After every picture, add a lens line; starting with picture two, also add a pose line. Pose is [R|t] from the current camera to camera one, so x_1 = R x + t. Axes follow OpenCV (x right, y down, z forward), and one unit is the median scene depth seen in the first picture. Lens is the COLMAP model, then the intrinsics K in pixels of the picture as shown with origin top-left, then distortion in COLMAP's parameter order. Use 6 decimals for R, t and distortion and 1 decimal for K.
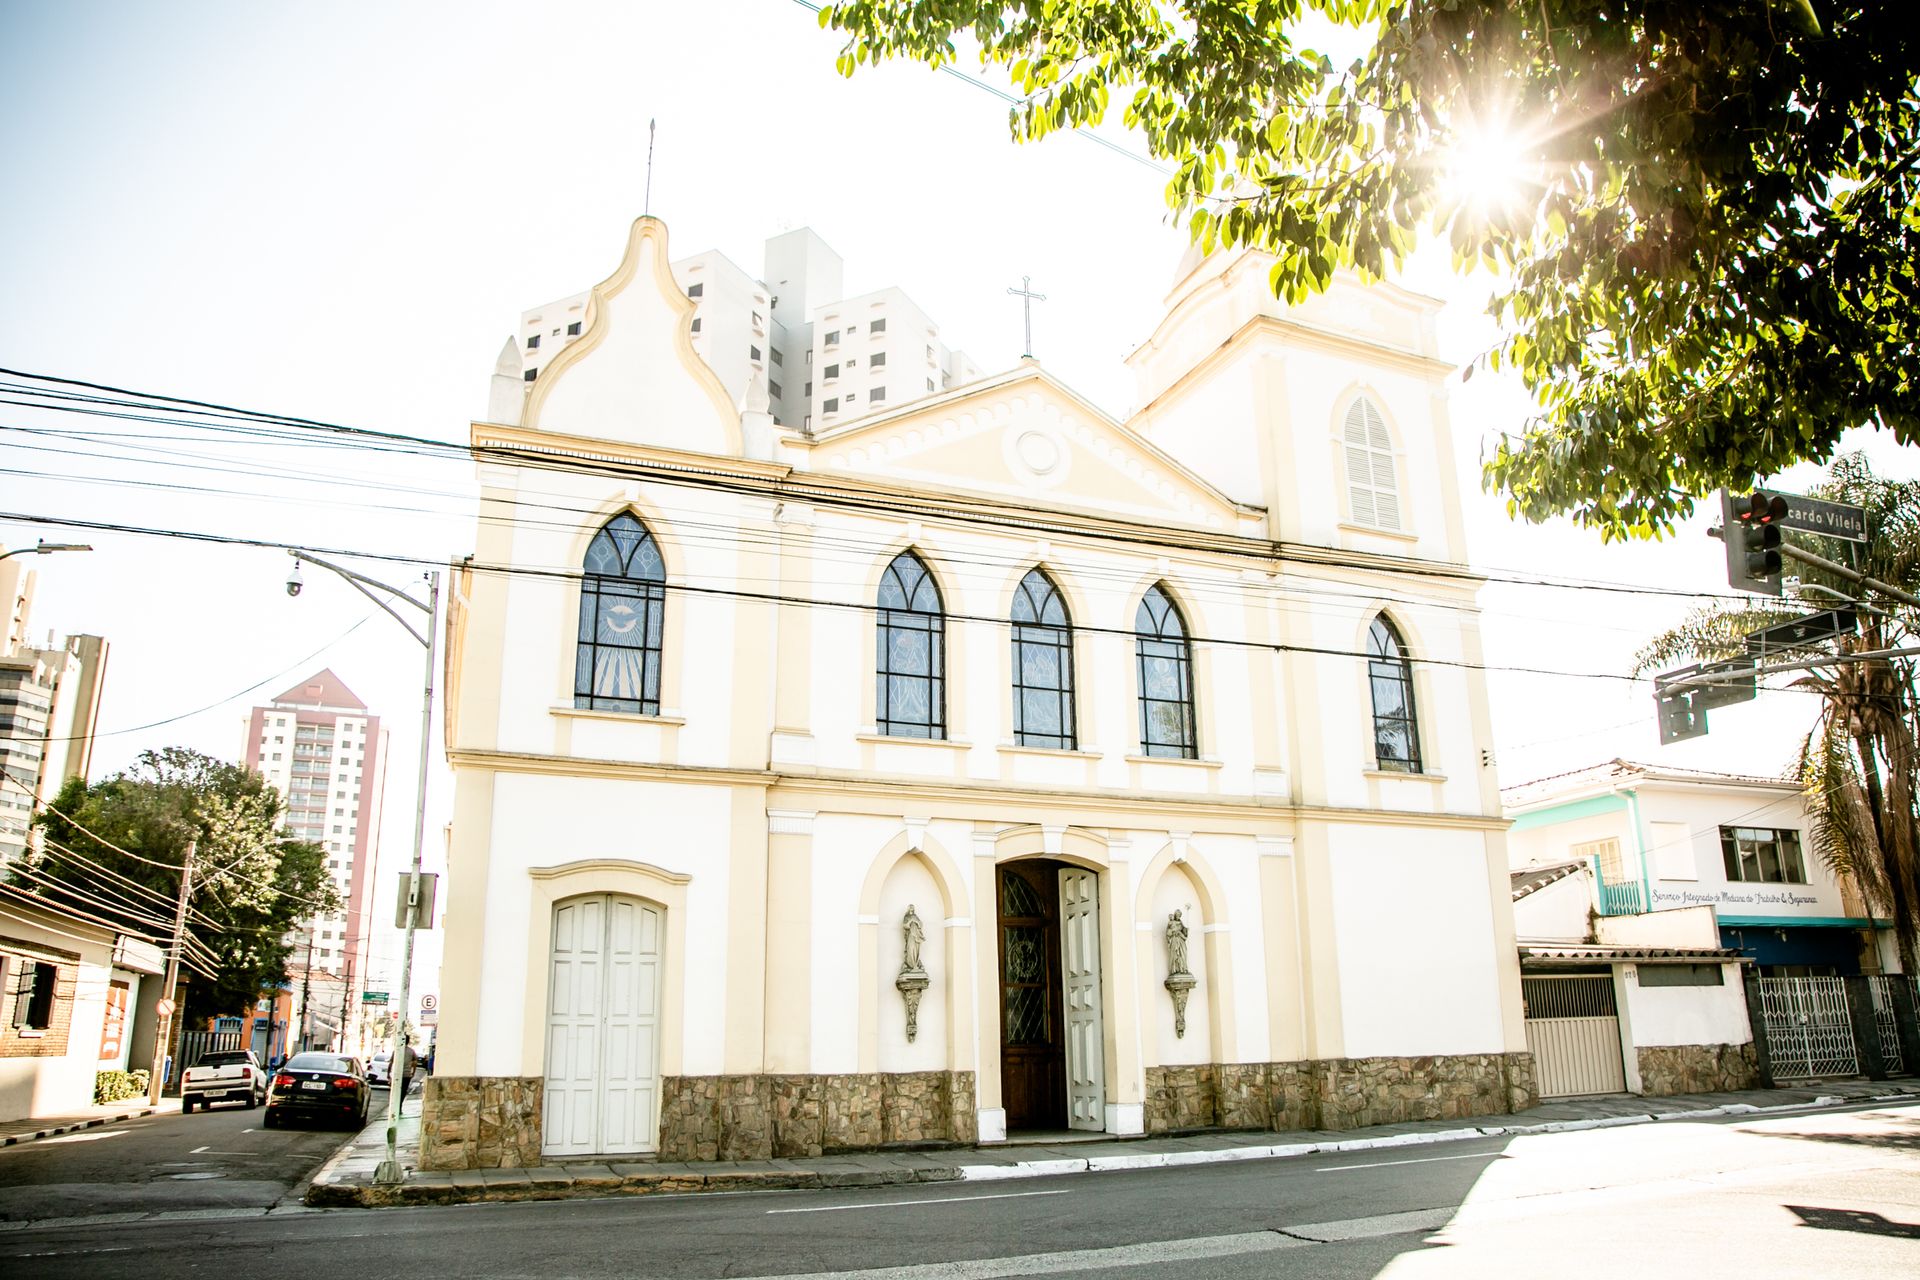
lens RADIAL K [[1349.1, 0, 960.0], [0, 1349.1, 640.0], [0, 0, 1]] dist [-0.084511, 0.009885]
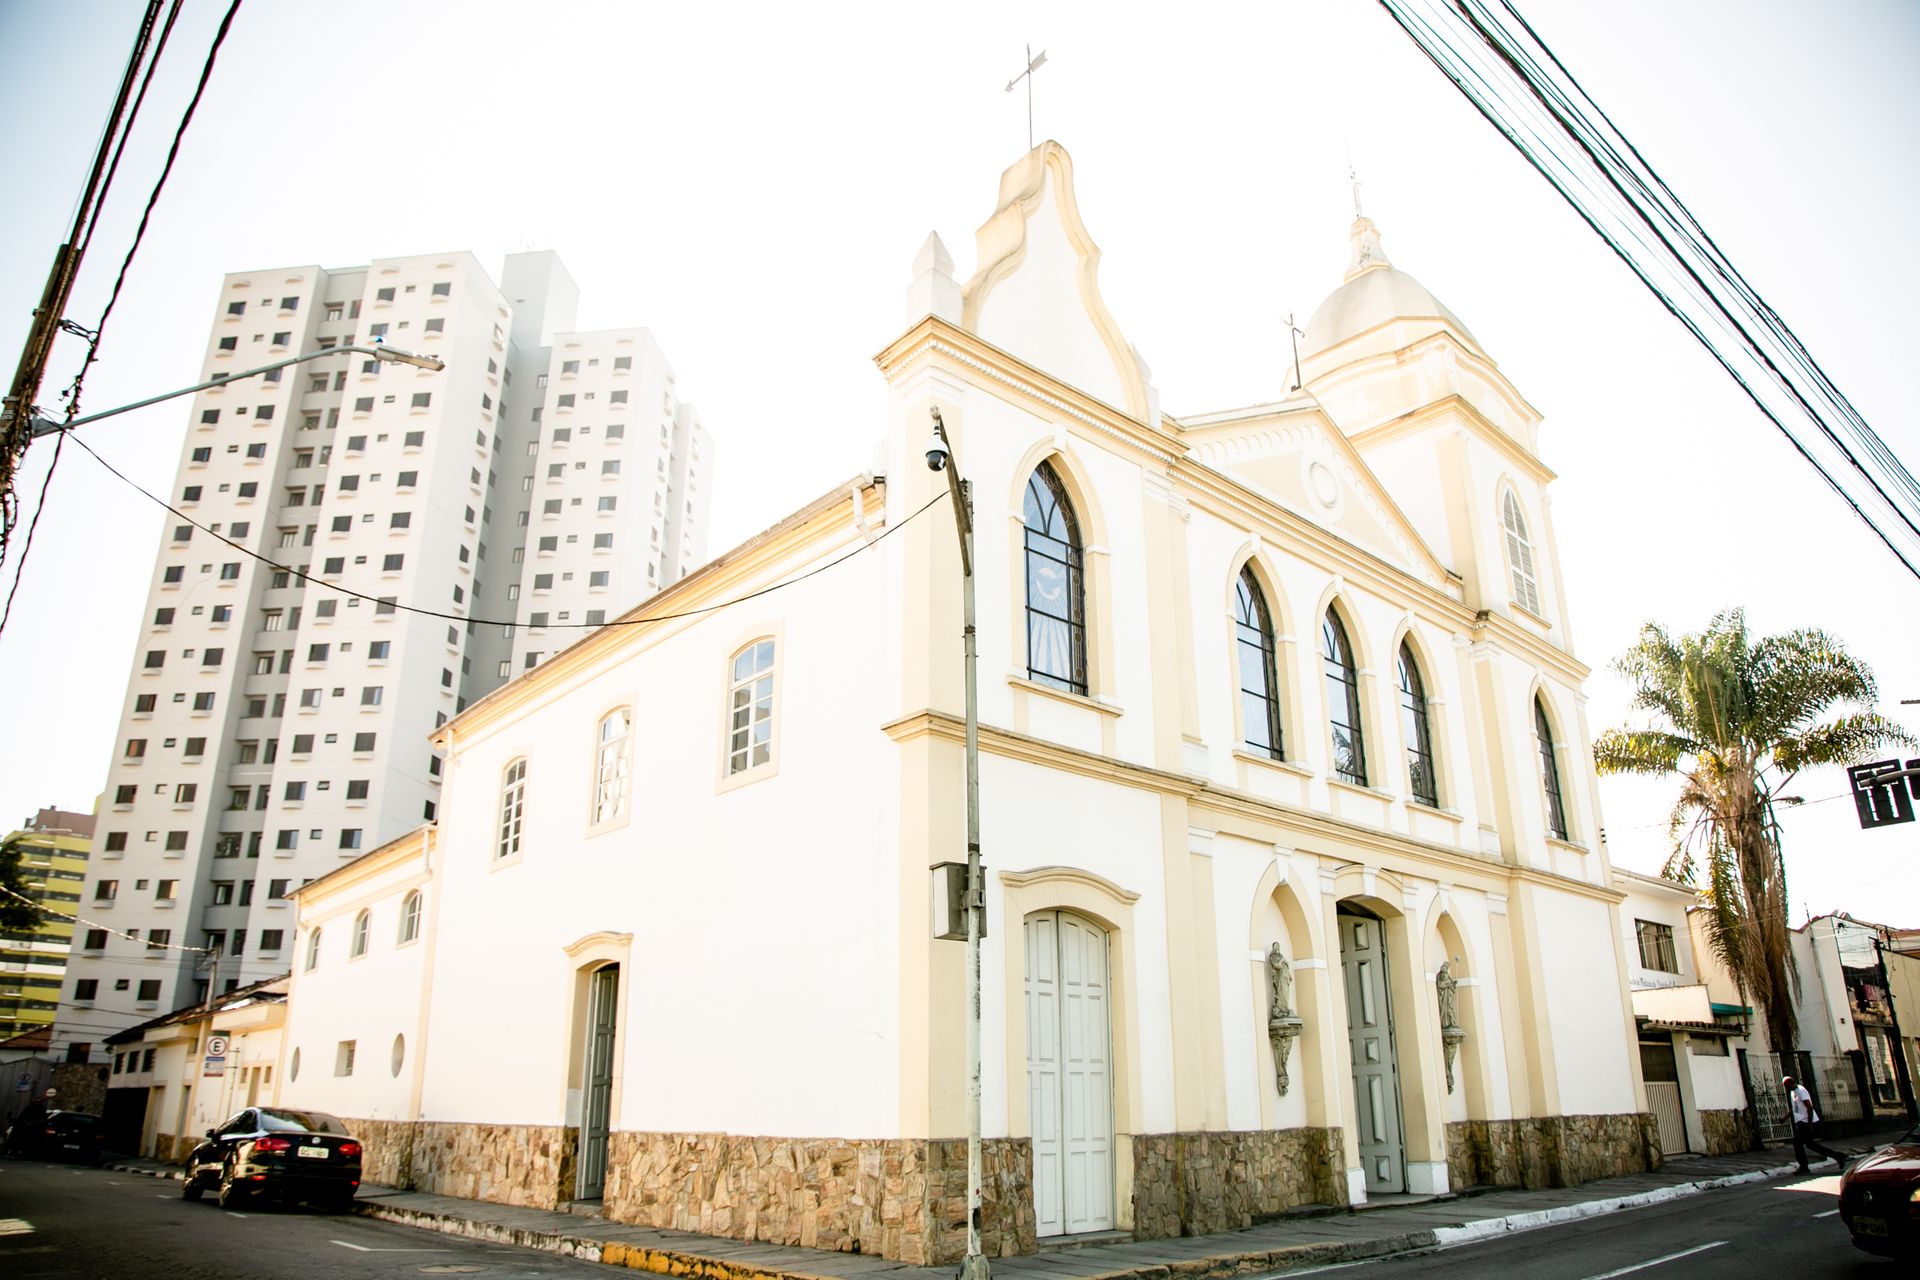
lens RADIAL K [[1300.1, 0, 960.0], [0, 1300.1, 640.0], [0, 0, 1]] dist [-0.107555, 0.049584]
pose [[0.937639, 0.128961, 0.322803, -0.567914], [-0.107336, 0.990668, -0.083999, 0.094349], [-0.330623, 0.044112, 0.942731, 0.255115]]
